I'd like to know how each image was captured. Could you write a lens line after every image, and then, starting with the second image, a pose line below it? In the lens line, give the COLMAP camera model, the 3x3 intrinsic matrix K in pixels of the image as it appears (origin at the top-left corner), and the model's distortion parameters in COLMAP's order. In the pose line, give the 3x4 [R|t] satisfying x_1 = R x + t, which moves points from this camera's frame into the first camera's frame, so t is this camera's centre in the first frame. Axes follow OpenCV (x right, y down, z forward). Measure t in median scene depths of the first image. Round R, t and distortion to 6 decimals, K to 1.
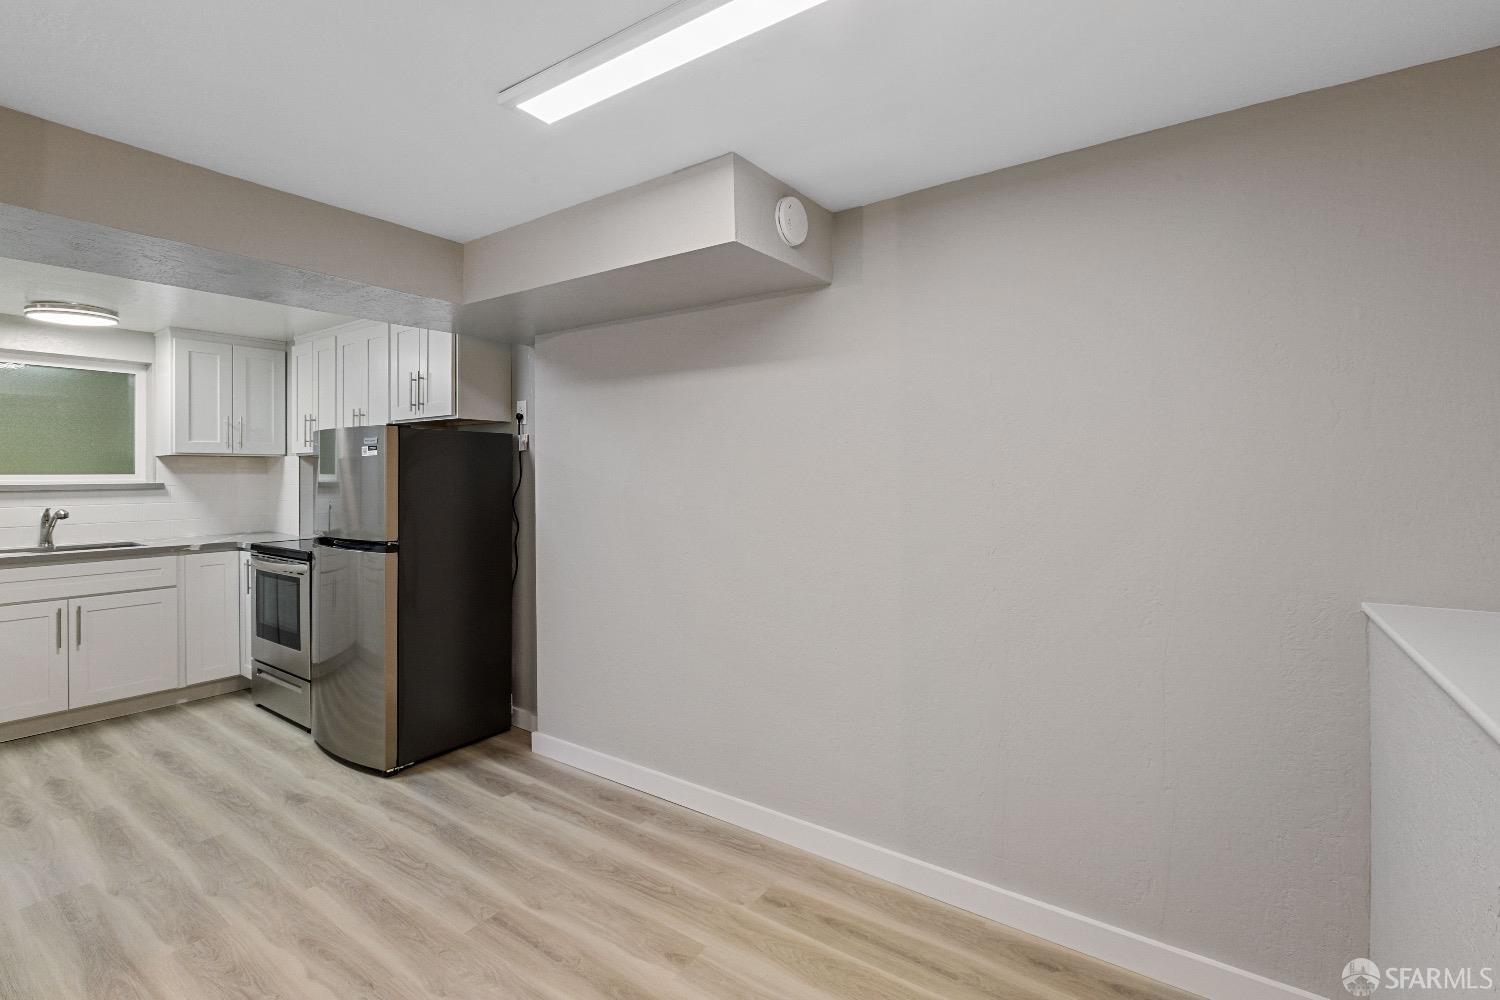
lens RADIAL K [[685.1, 0, 750.0], [0, 685.1, 469.1], [0, 0, 1]] dist [-0.011576, -0.000321]
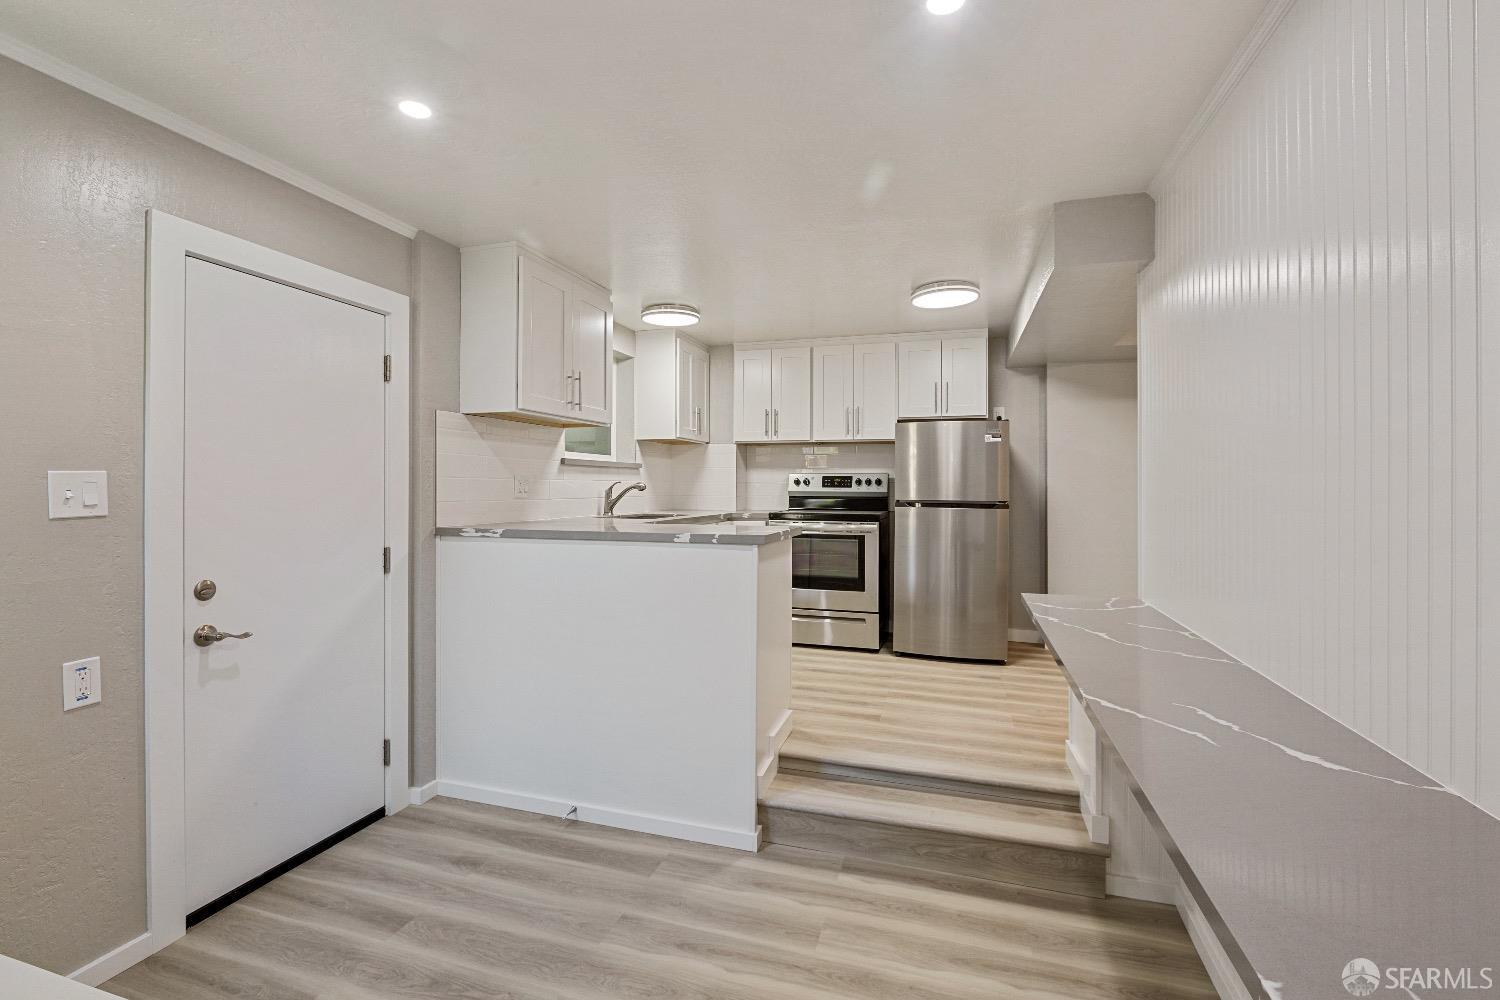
lens RADIAL K [[696.4, 0, 724.5], [0, 696.4, 487.9], [0, 0, 1]] dist [-0.000536, -0.000048]
pose [[0.953054, 0.008370, 0.302685, -1.218162], [-0.010064, 0.999941, 0.004039, 0.061490], [-0.302634, -0.006896, 0.953082, -0.170970]]
